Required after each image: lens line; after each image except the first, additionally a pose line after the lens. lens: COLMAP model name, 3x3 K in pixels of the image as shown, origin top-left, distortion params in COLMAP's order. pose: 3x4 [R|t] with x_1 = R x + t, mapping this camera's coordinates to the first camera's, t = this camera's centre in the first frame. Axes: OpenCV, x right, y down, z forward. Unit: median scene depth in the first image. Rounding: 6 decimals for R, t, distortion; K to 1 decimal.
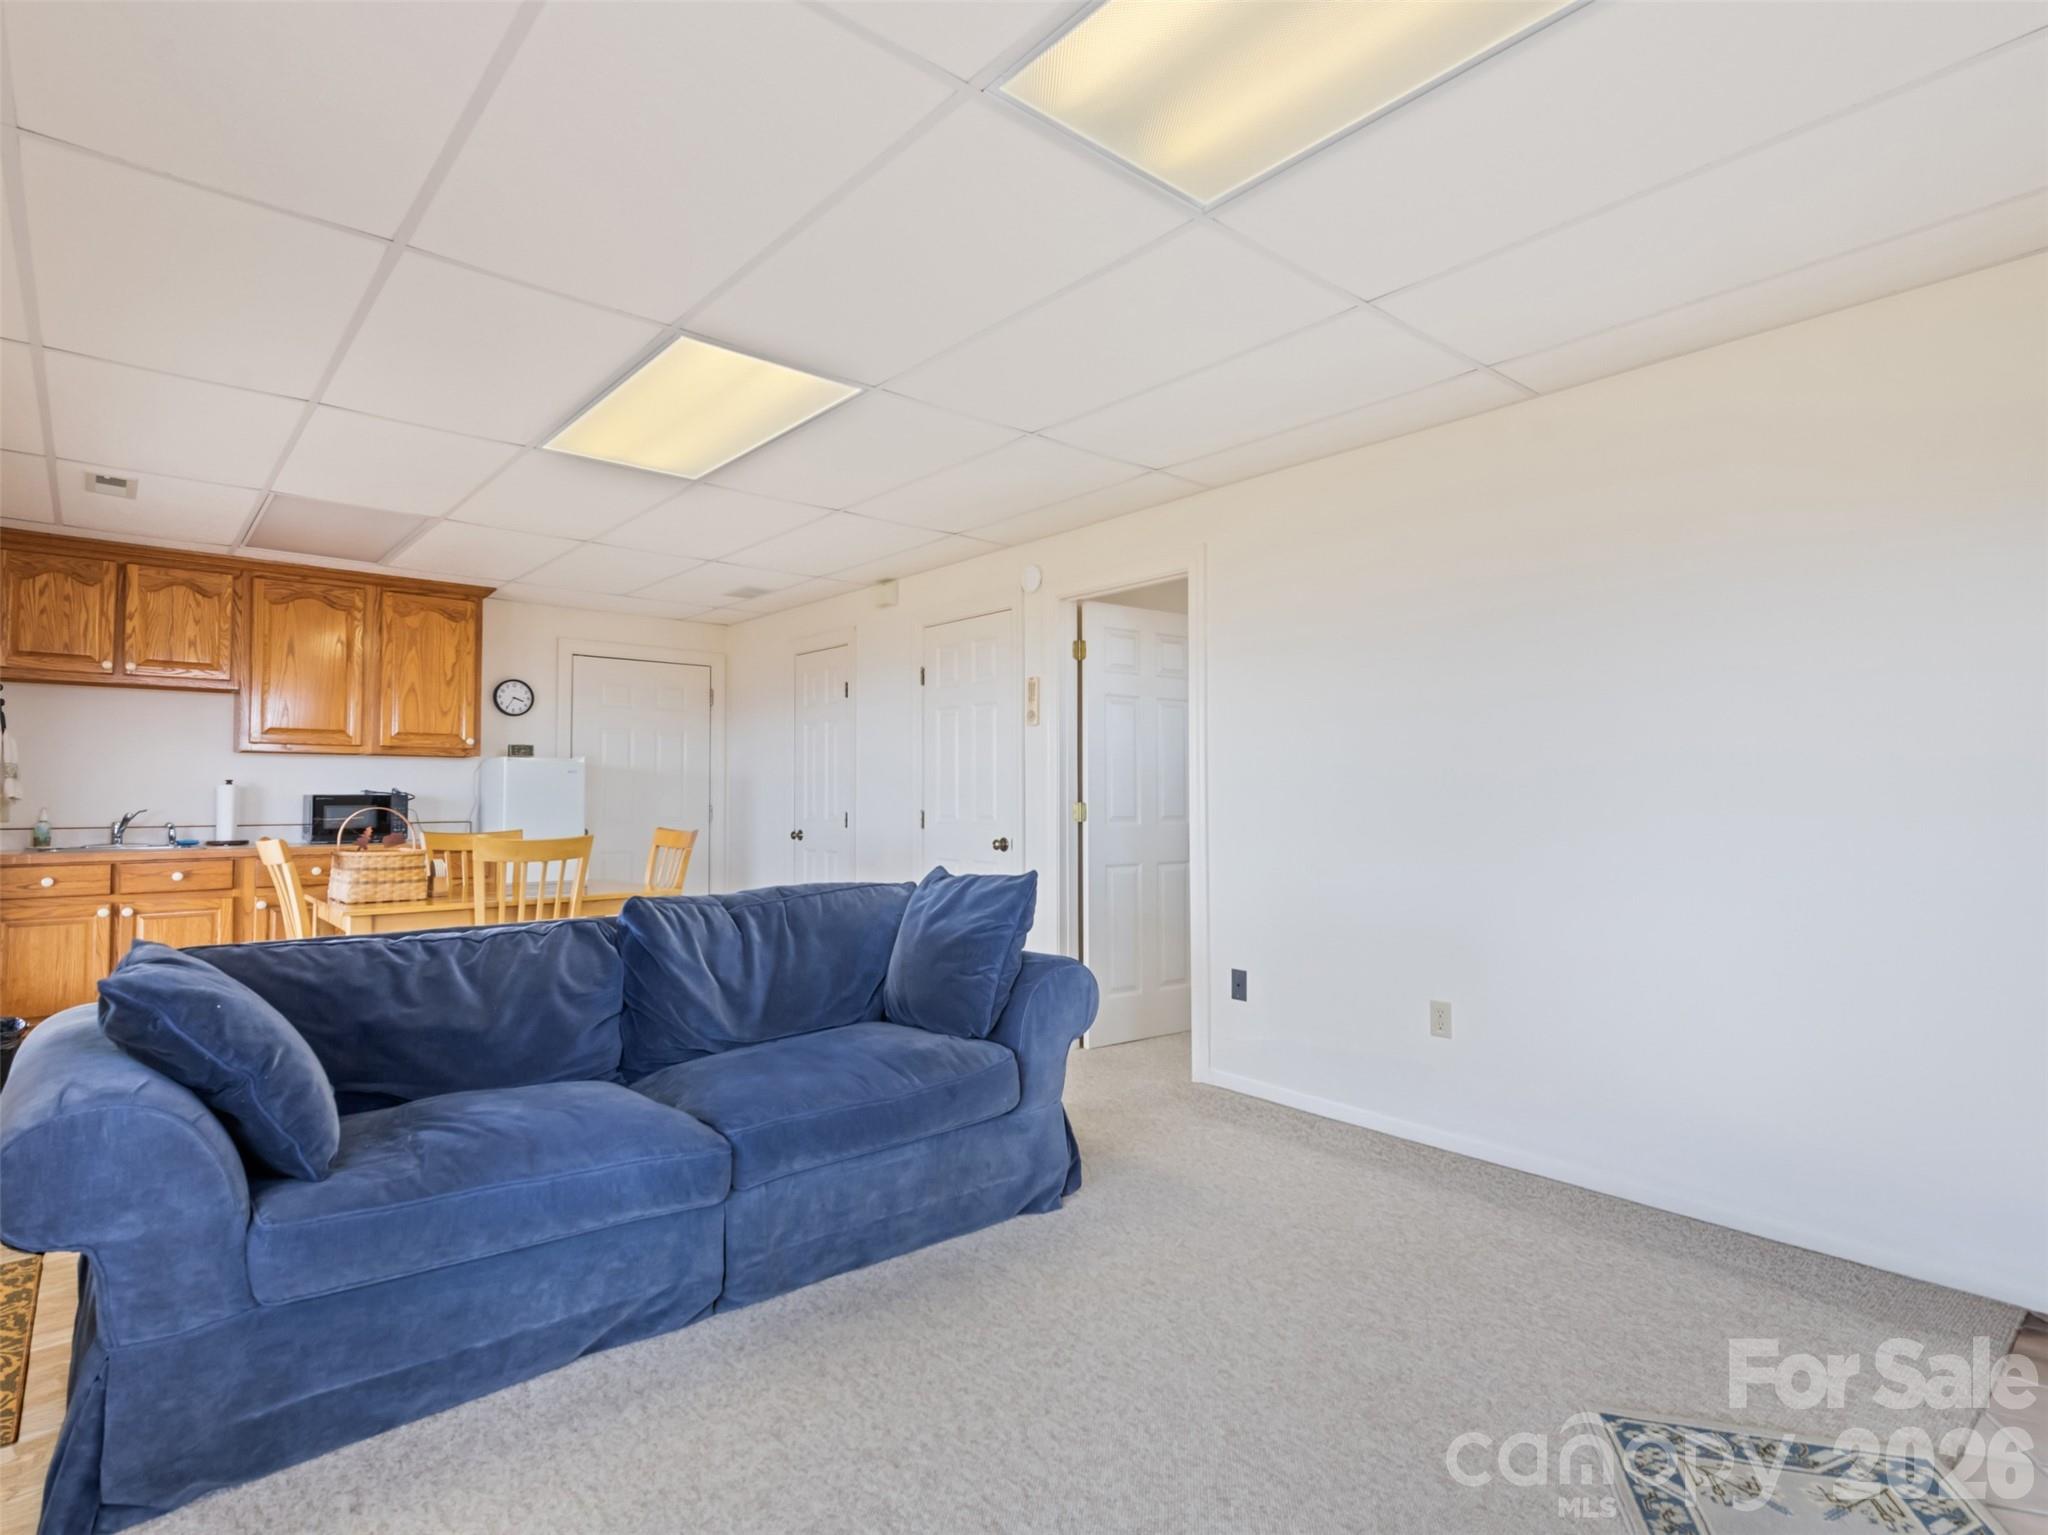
lens RADIAL K [[997.8, 0, 1026.2], [0, 997.8, 768.2], [0, 0, 1]] dist [0.000577, 0.000069]
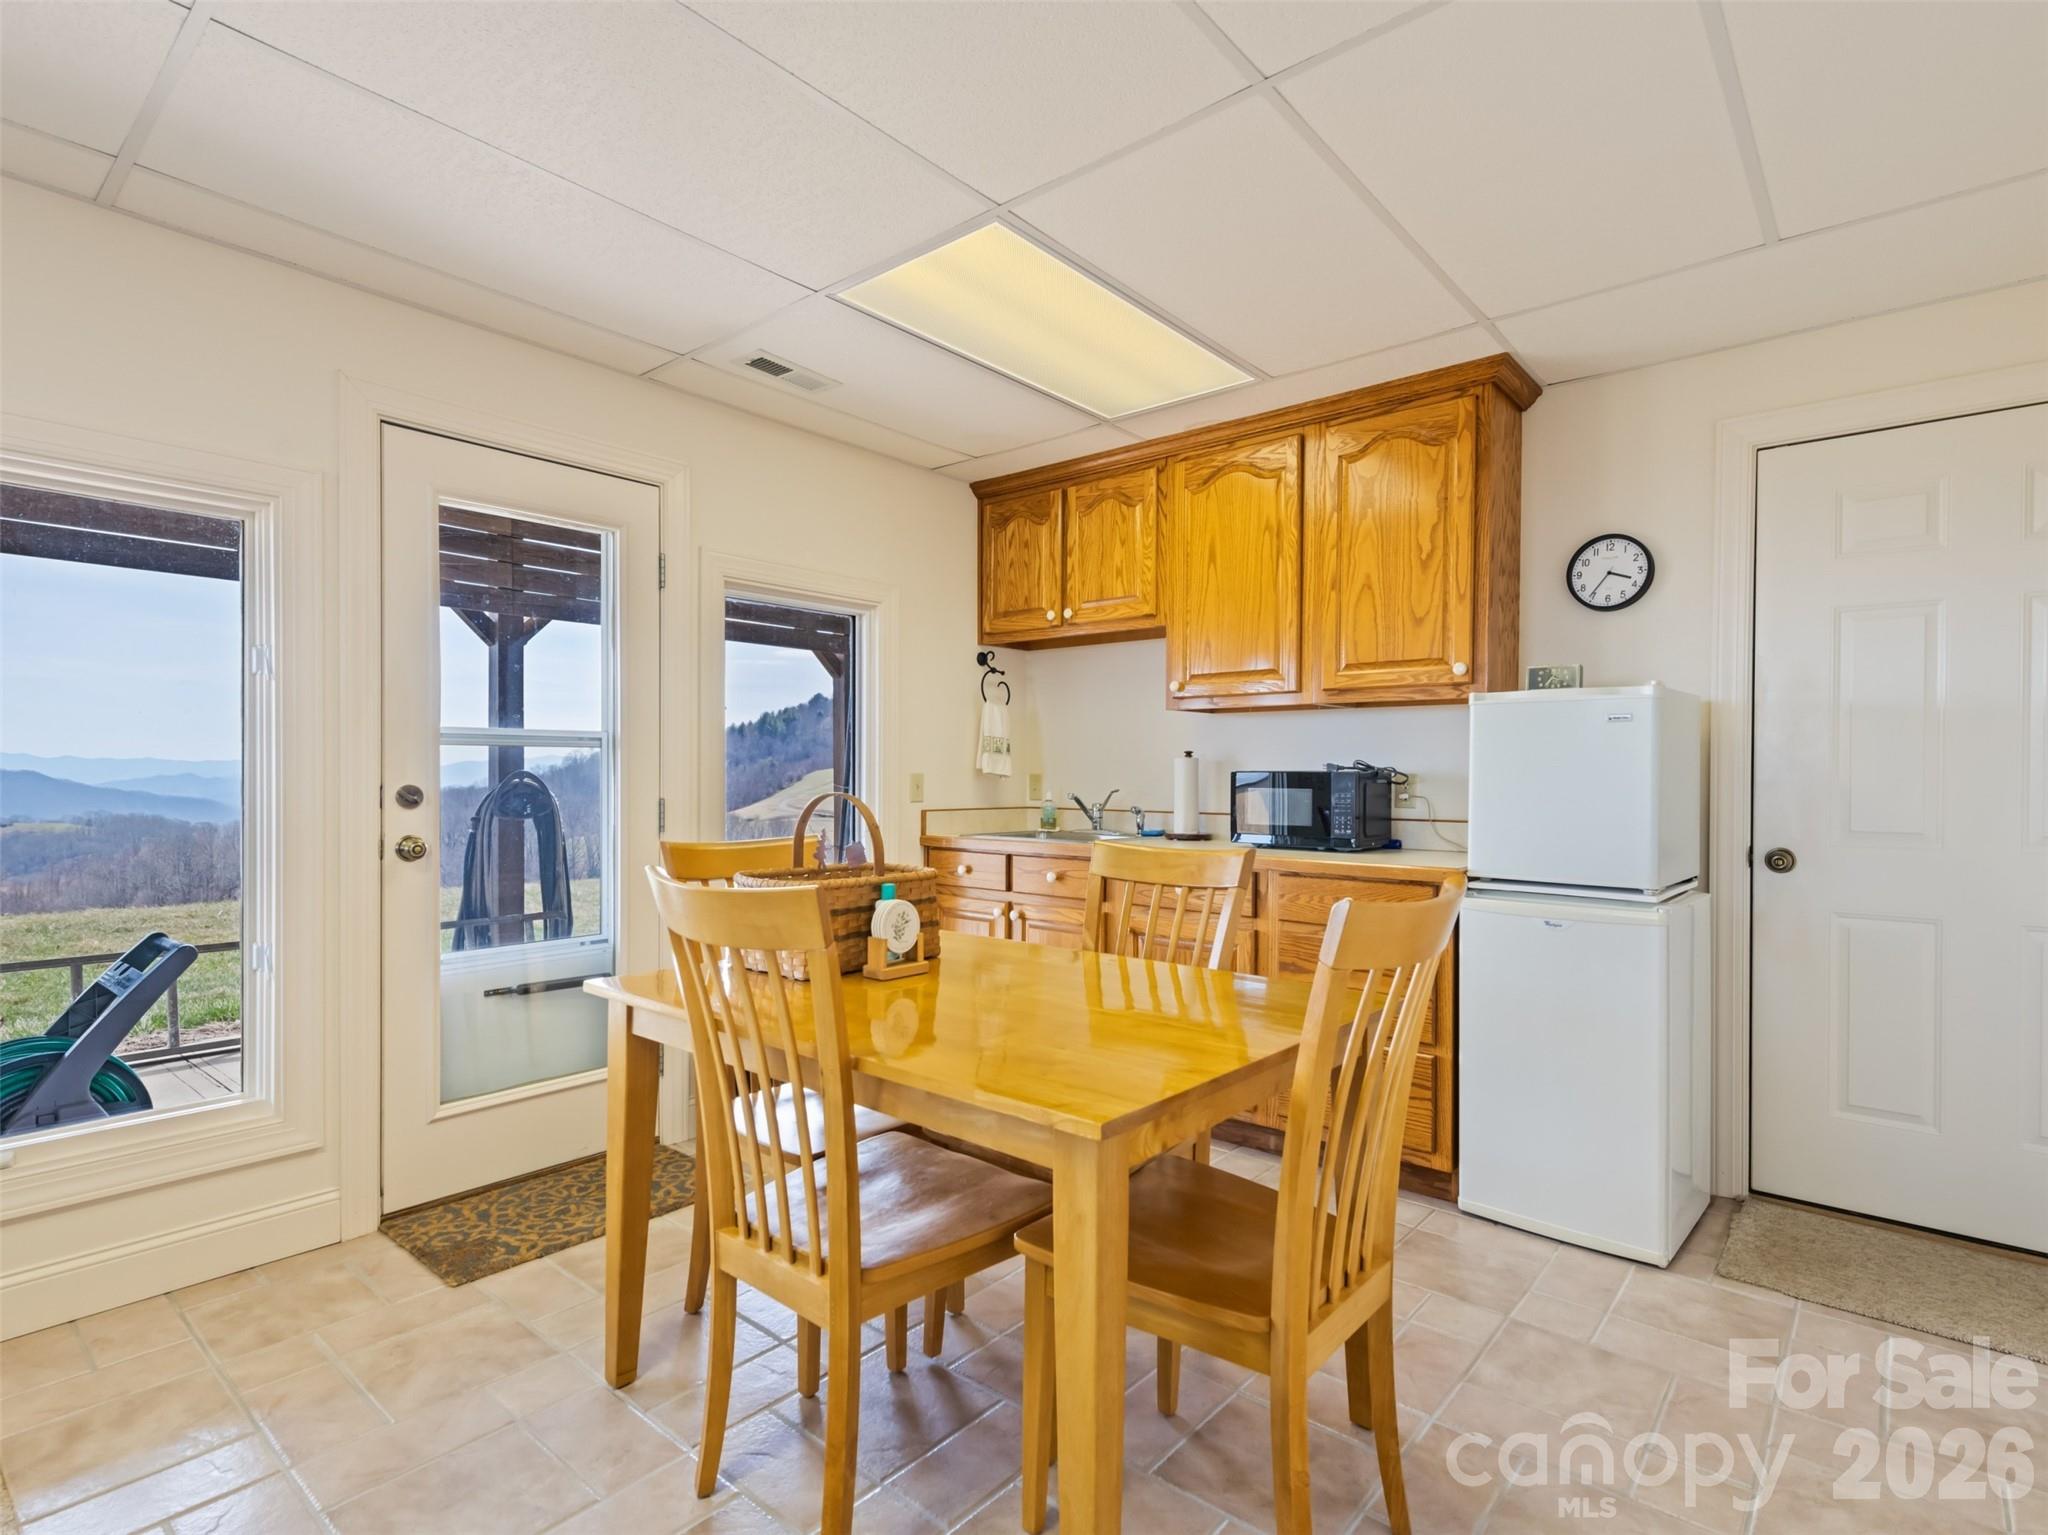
lens RADIAL K [[1038.7, 0, 1020.8], [0, 1038.7, 771.5], [0, 0, 1]] dist [-0.001089, -0.000238]
pose [[0.117698, 0.005265, -0.993035, -0.055309], [0.024439, 0.999668, 0.008197, 0.017977], [0.992749, -0.025234, 0.117530, 0.795291]]
